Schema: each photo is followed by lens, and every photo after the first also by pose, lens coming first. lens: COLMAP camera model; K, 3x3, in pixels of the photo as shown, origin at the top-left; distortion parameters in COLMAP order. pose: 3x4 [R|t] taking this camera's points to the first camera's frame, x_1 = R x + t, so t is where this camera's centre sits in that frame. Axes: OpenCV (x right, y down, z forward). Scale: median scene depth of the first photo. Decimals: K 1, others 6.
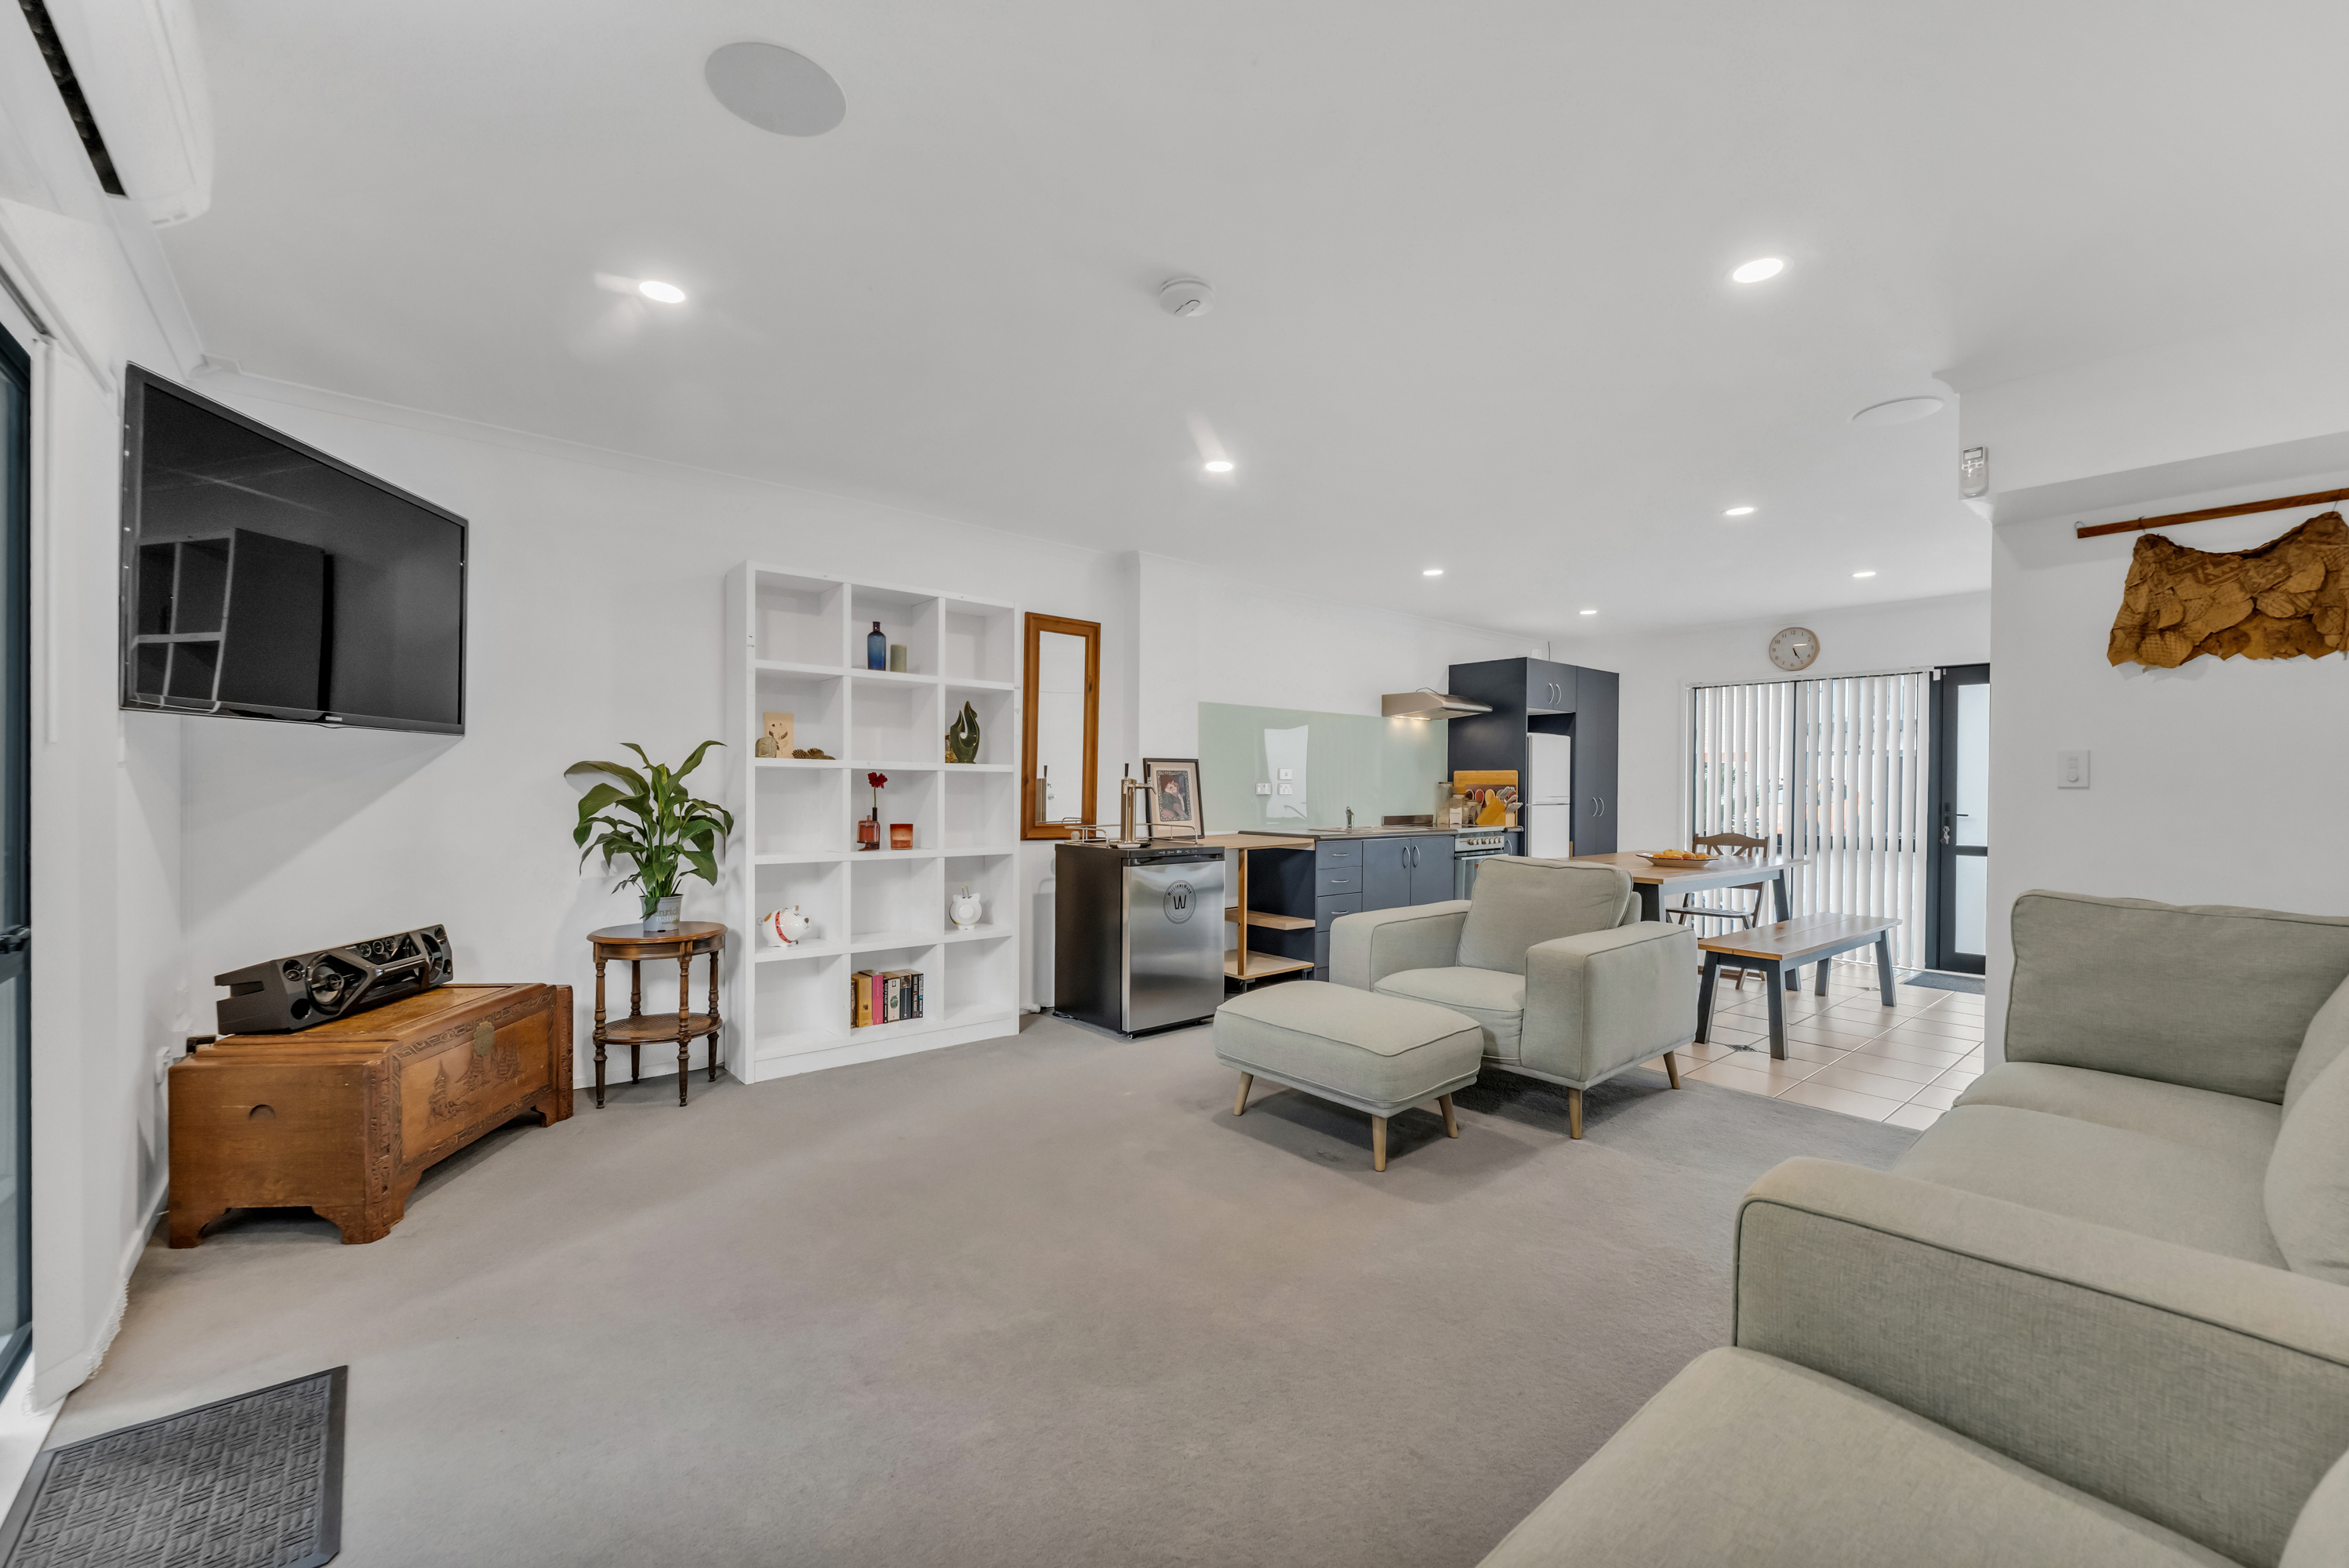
lens RADIAL K [[949.7, 0, 1170.4], [0, 949.7, 795.3], [0, 0, 1]] dist [0.001181, -0.000249]
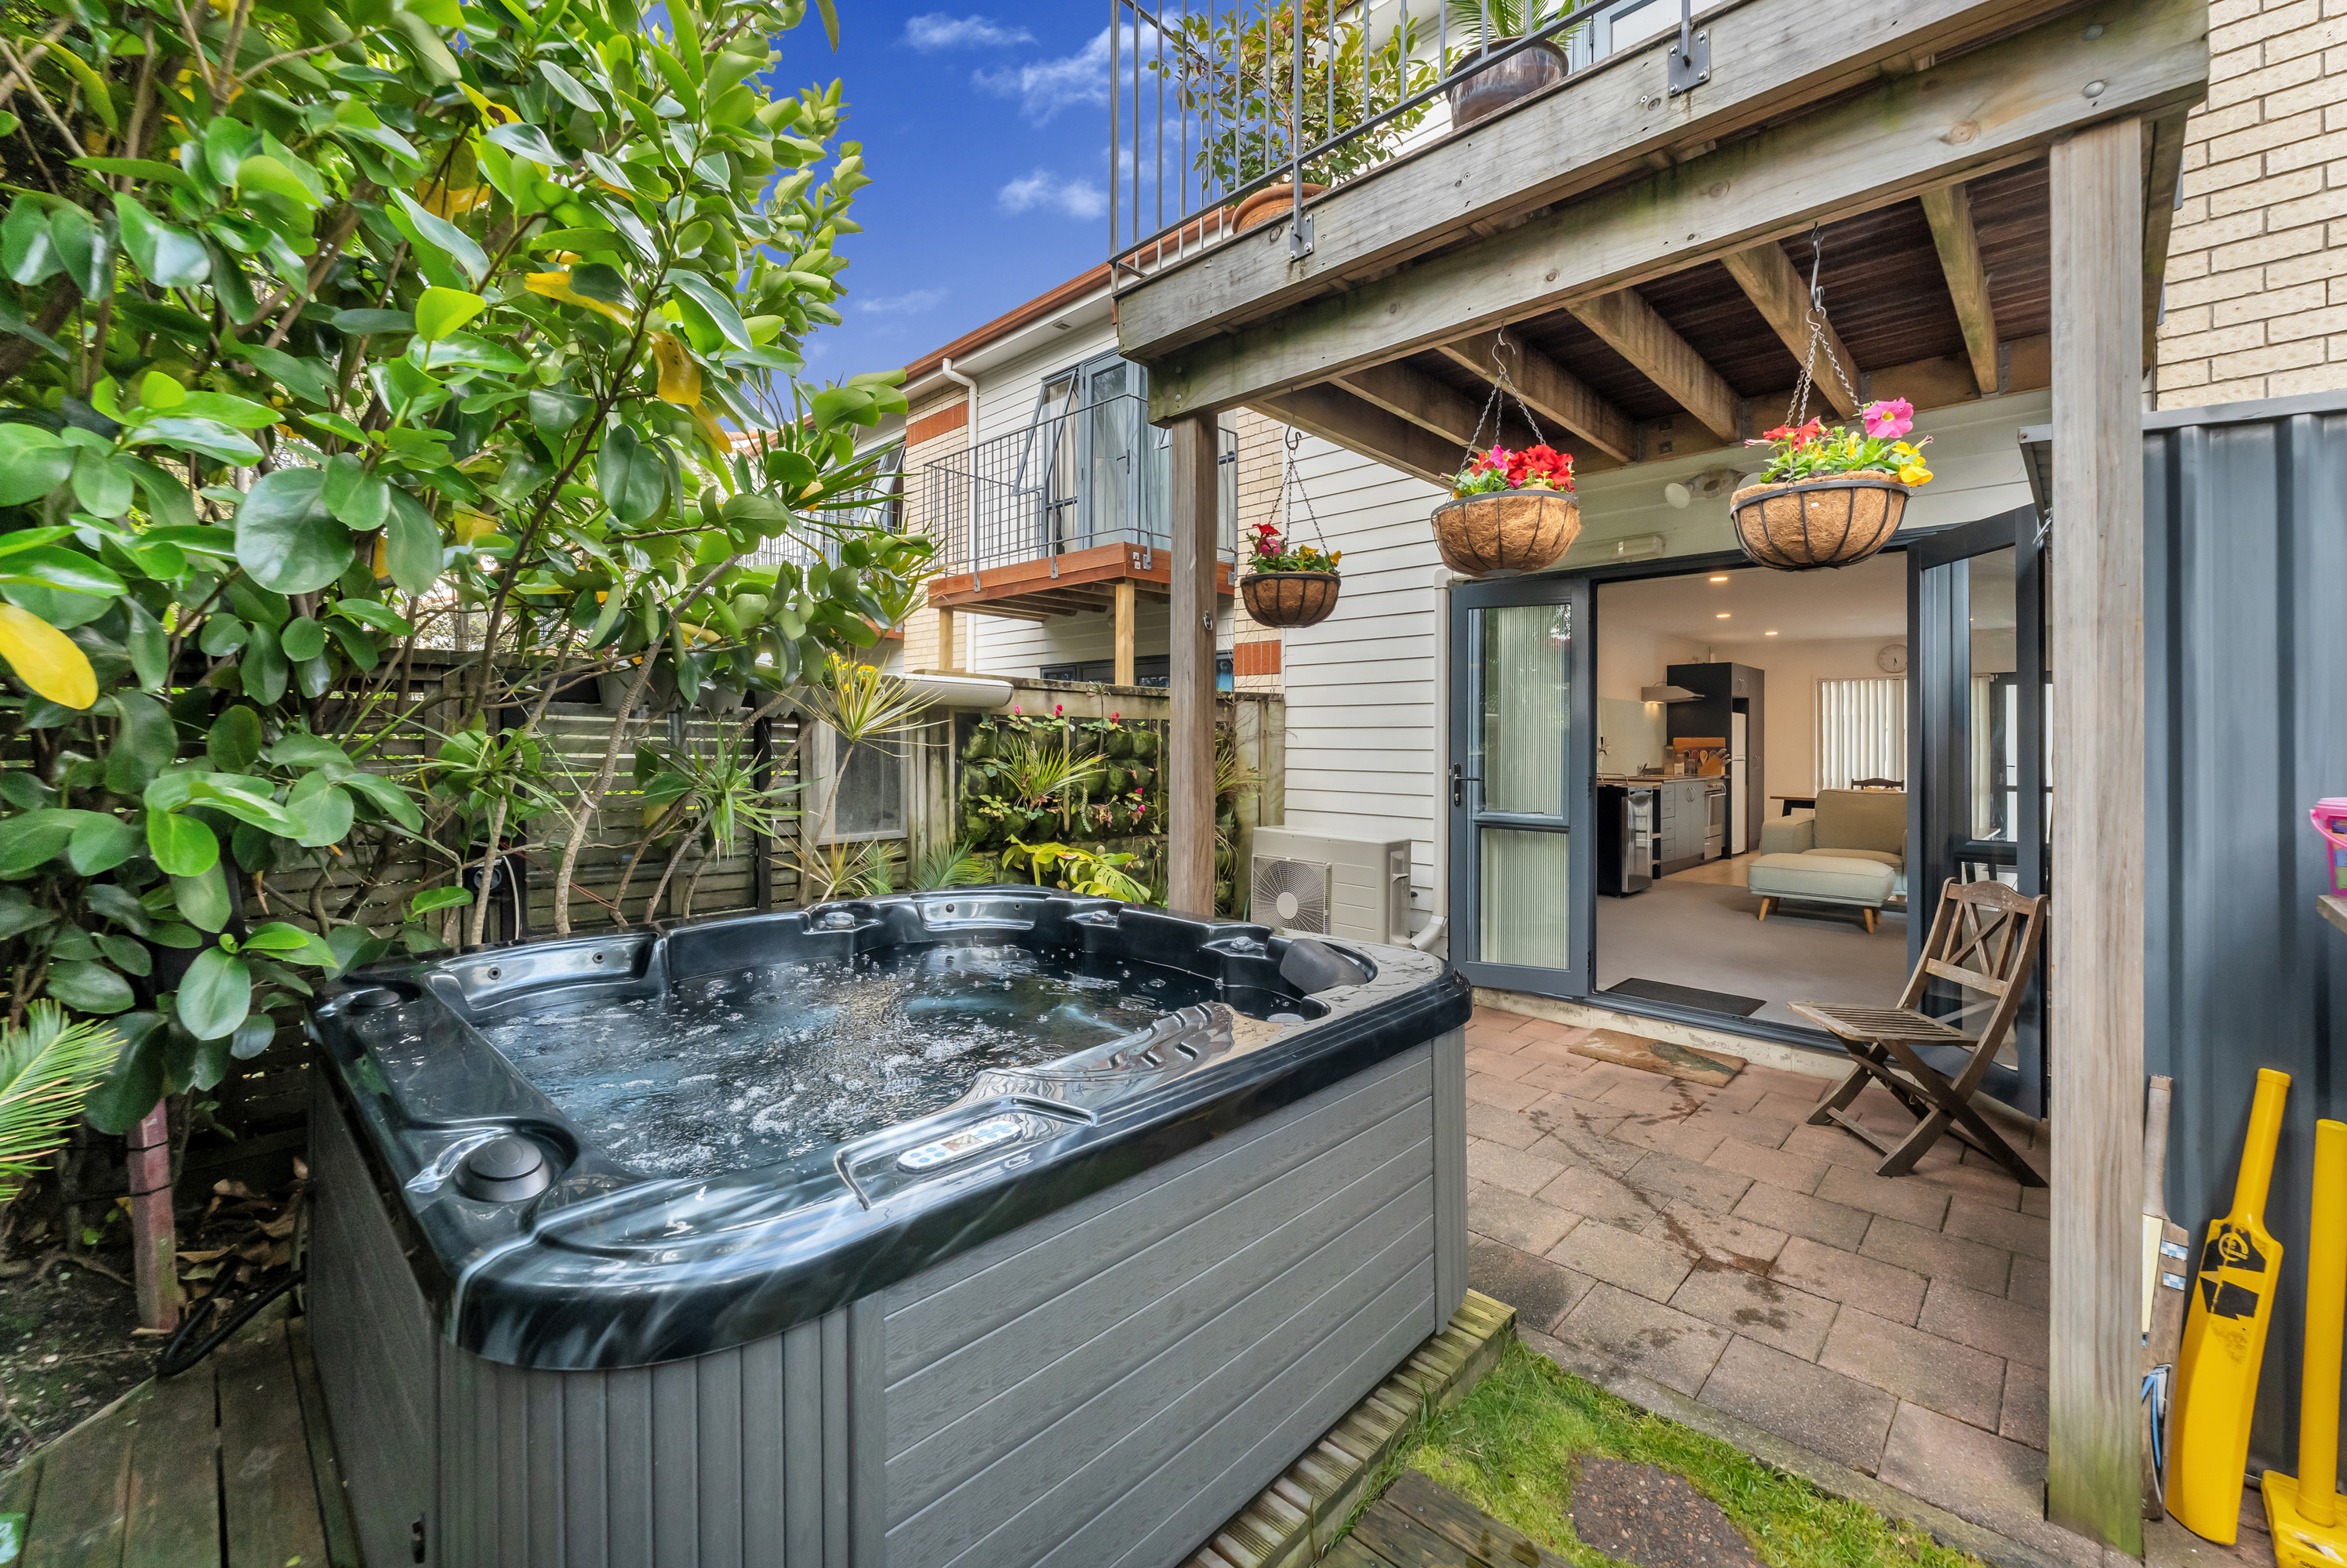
lens RADIAL K [[960.4, 0, 1169.8], [0, 960.4, 744.0], [0, 0, 1]] dist [0.009318, -0.000608]
pose [[0.994324, -0.004696, 0.106295, -0.838342], [0.005591, 0.999951, -0.008128, -0.011208], [-0.106252, 0.008676, 0.994301, -0.523816]]
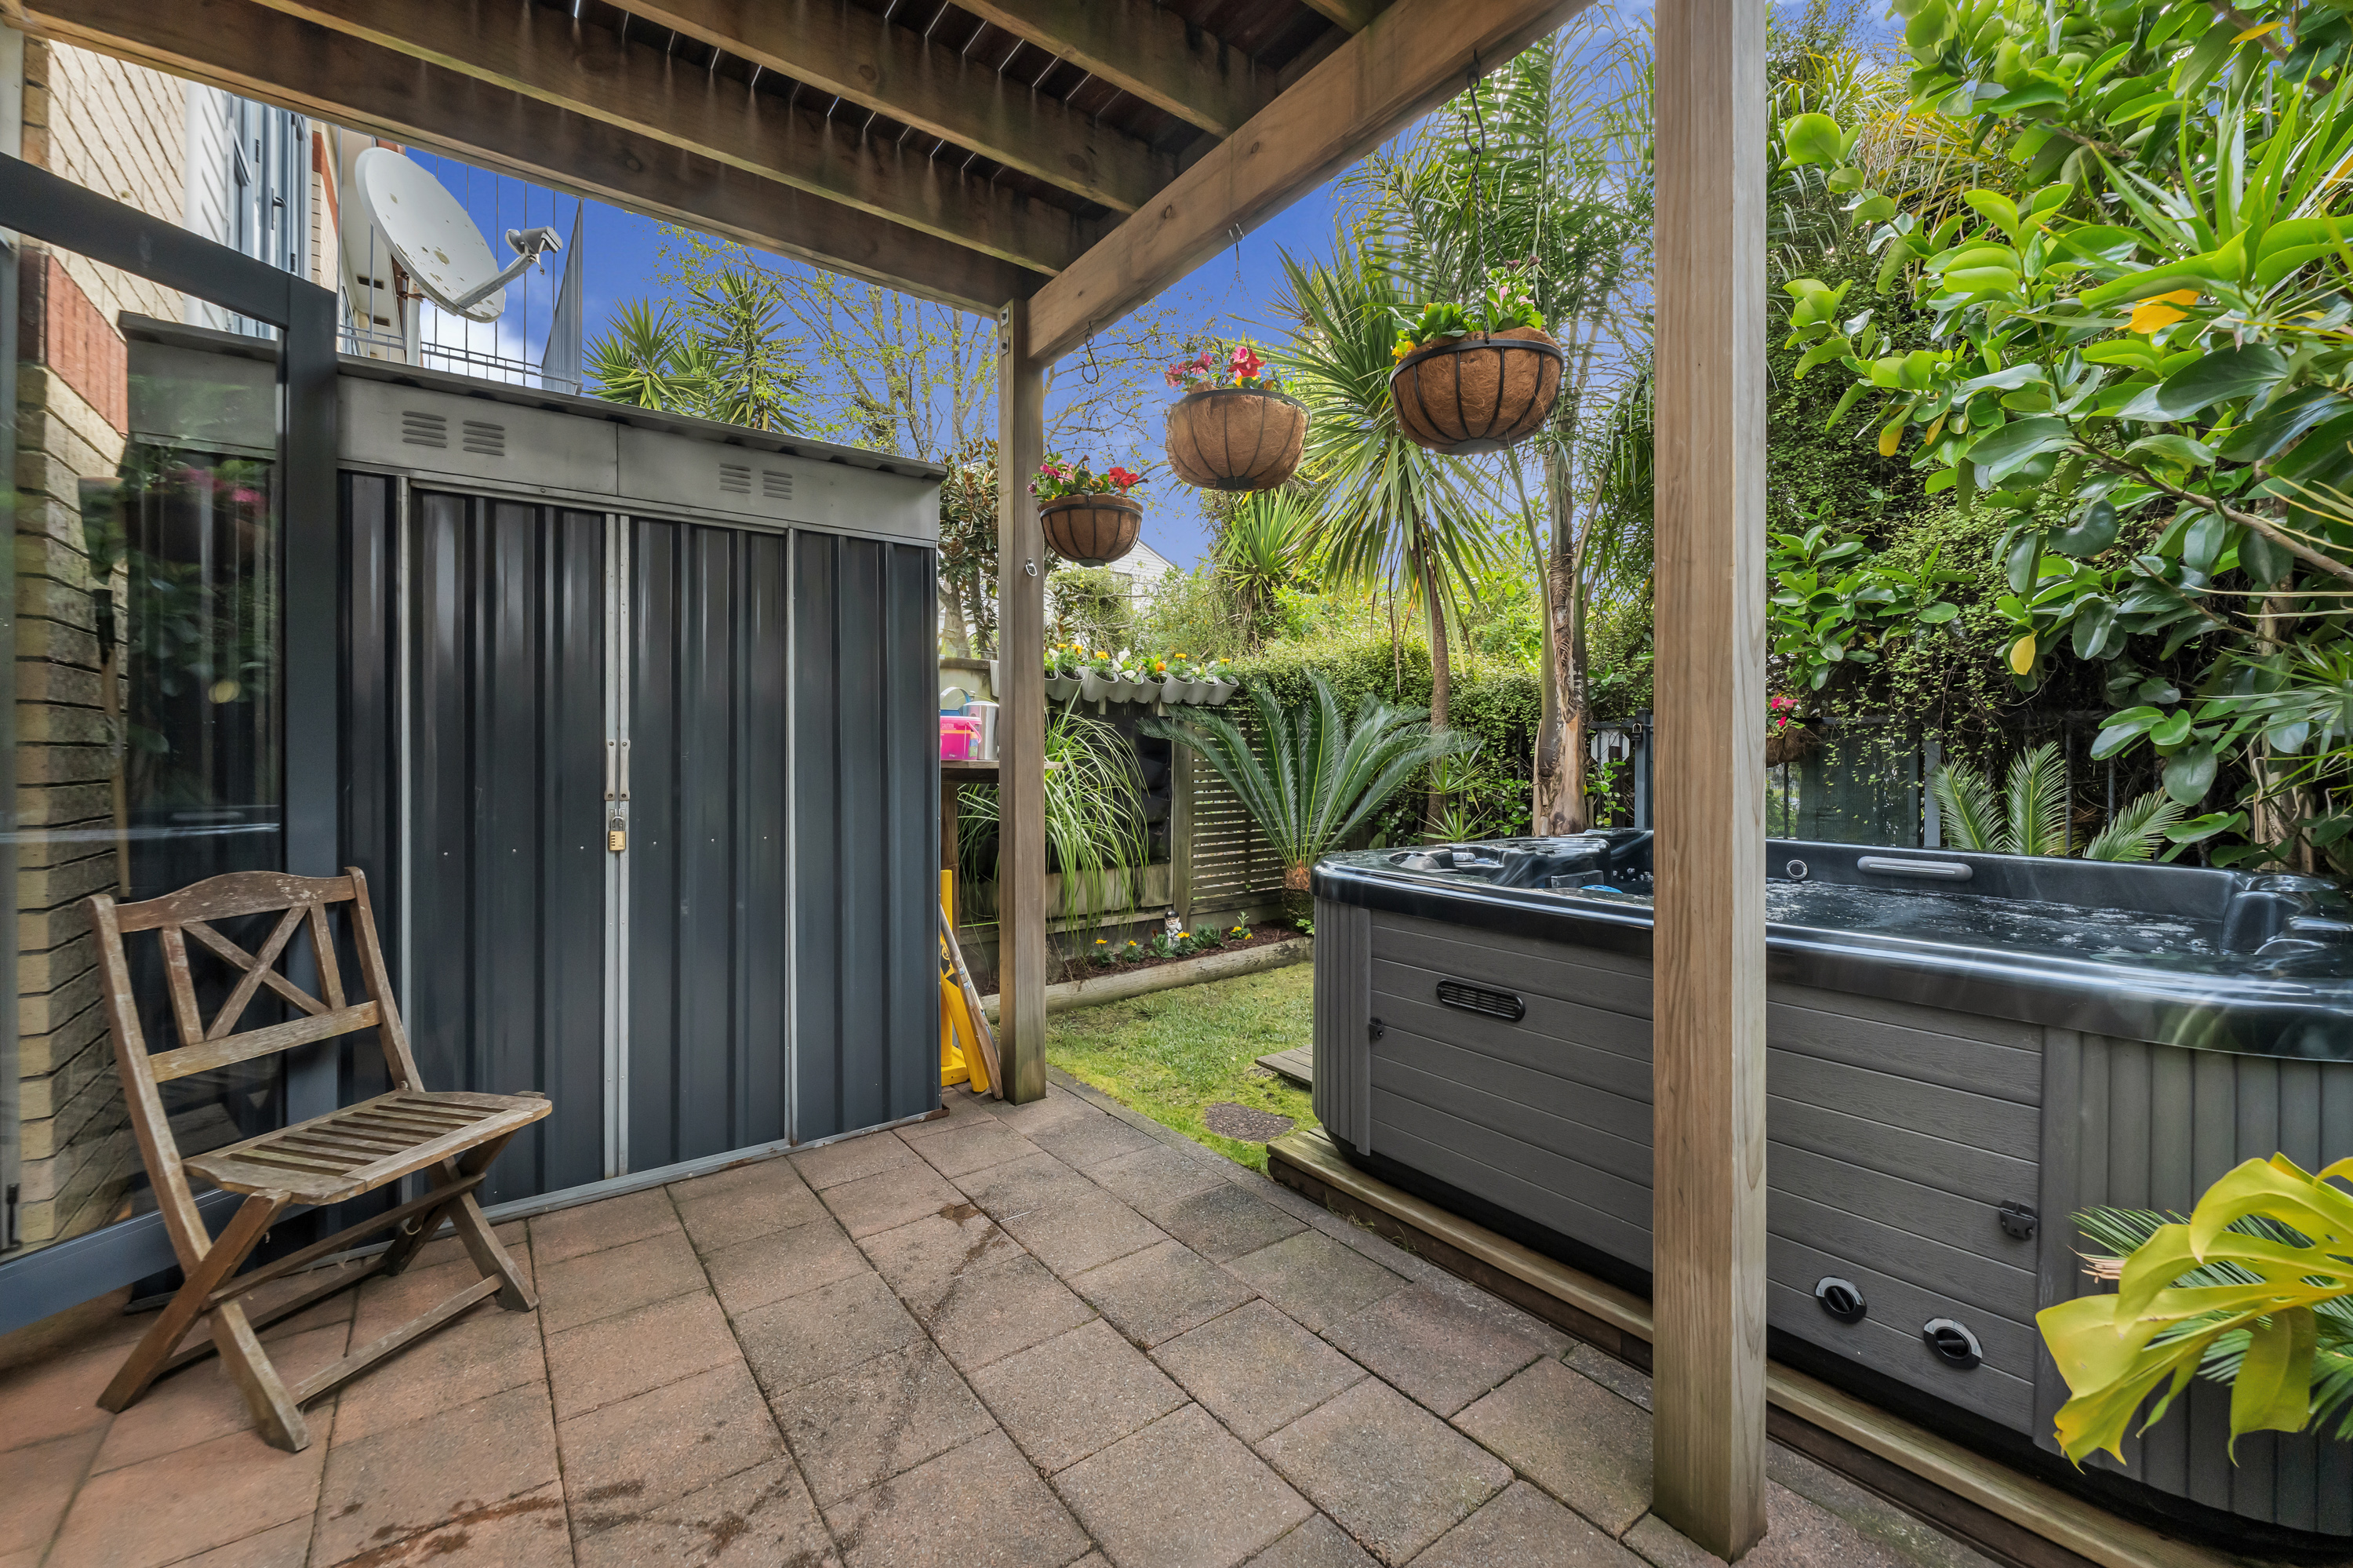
lens RADIAL K [[963.0, 0, 1172.8], [0, 963.0, 743.8], [0, 0, 1]] dist [0.009318, -0.000608]
pose [[-0.998210, -0.006832, 0.059422, -0.624040], [-0.006476, 0.999960, 0.006188, 0.021282], [-0.059462, 0.005792, -0.998214, 0.373521]]
